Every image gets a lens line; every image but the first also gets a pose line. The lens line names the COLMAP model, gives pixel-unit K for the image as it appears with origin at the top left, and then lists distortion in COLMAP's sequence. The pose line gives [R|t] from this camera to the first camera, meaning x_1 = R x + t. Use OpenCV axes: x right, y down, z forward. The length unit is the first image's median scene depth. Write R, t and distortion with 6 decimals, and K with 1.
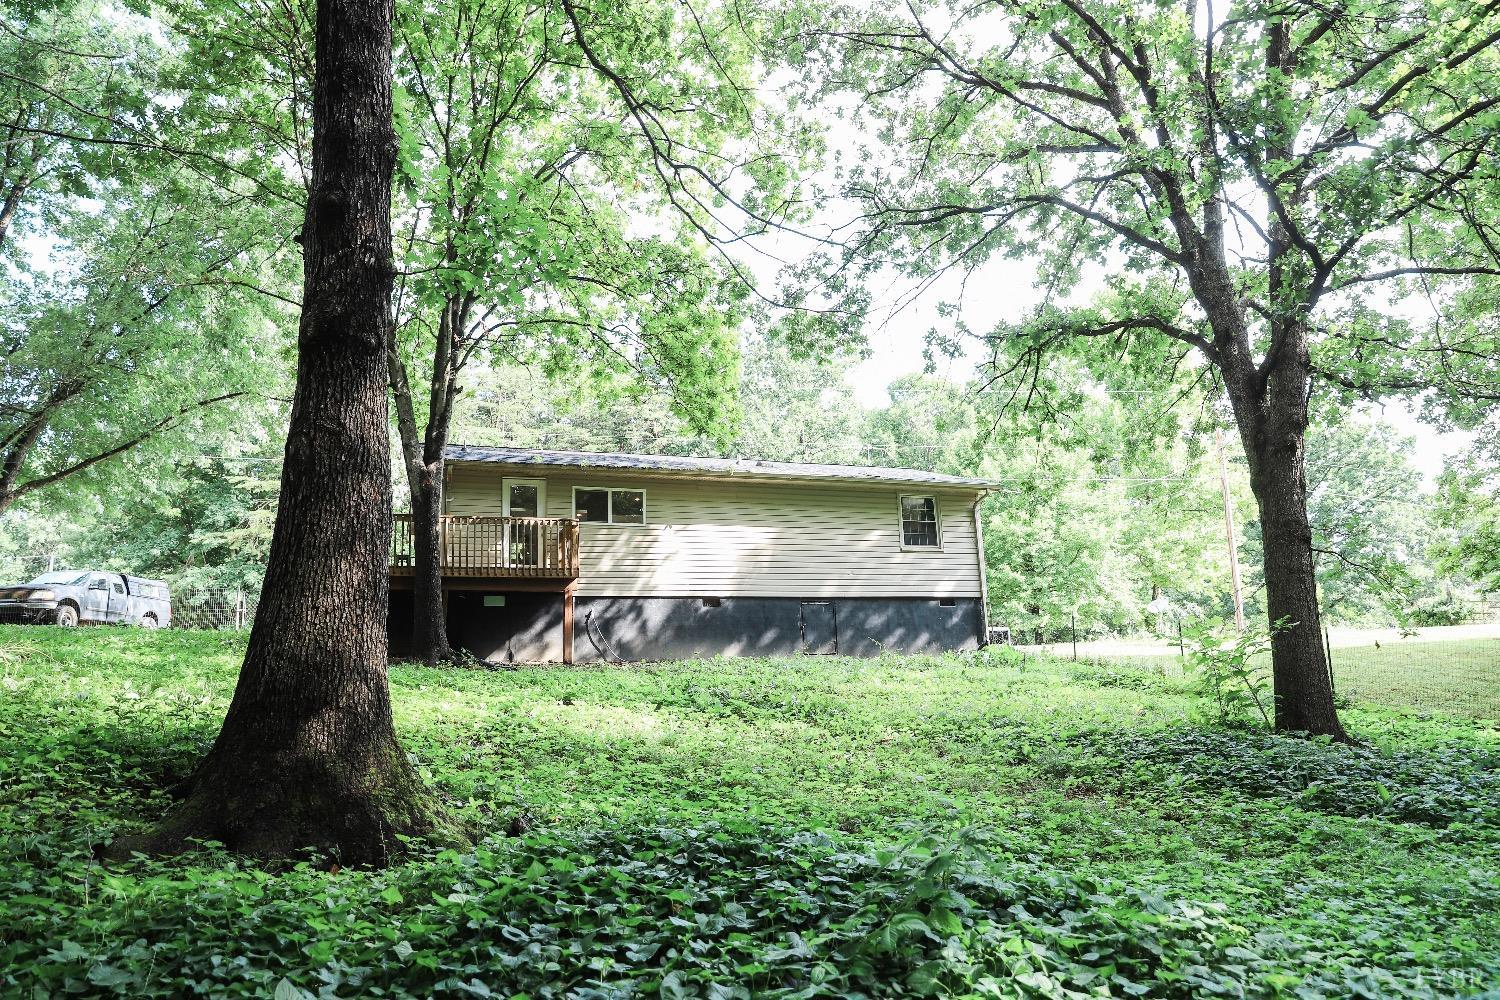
lens RADIAL K [[1047.3, 0, 733.8], [0, 1047.3, 499.4], [0, 0, 1]] dist [-0.113299, 0.090517]
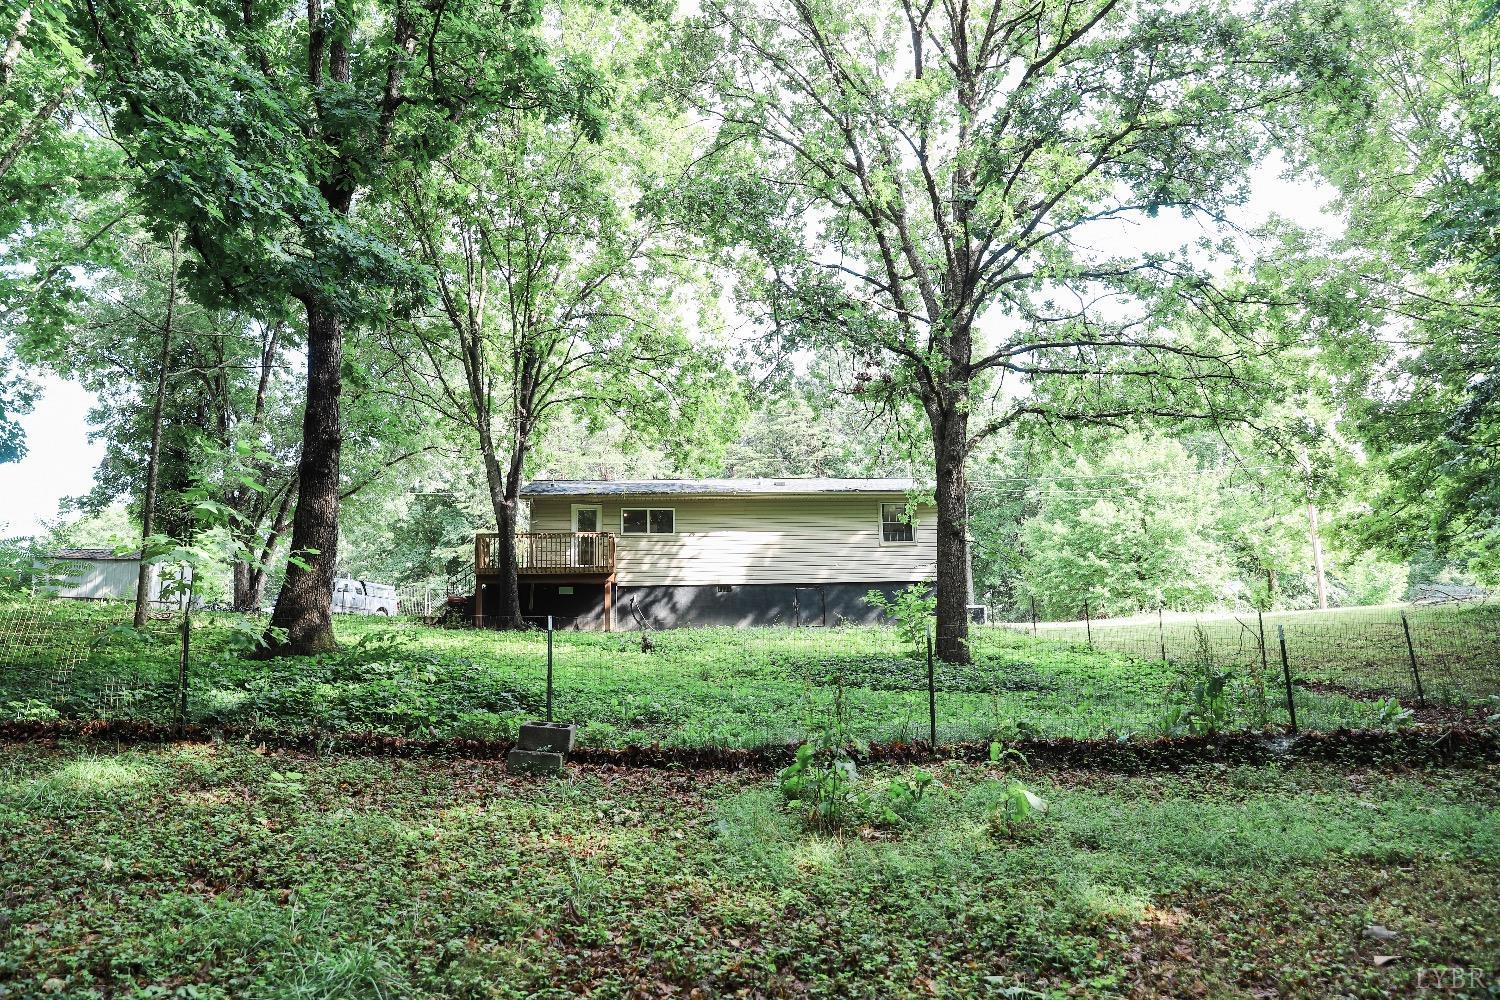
lens RADIAL K [[1047.3, 0, 733.8], [0, 1047.3, 499.4], [0, 0, 1]] dist [-0.113299, 0.090517]
pose [[0.964116, -0.044662, -0.261696, 0.356749], [0.044507, 0.998988, -0.006523, -0.008529], [0.261723, -0.005358, 0.965128, -0.317486]]
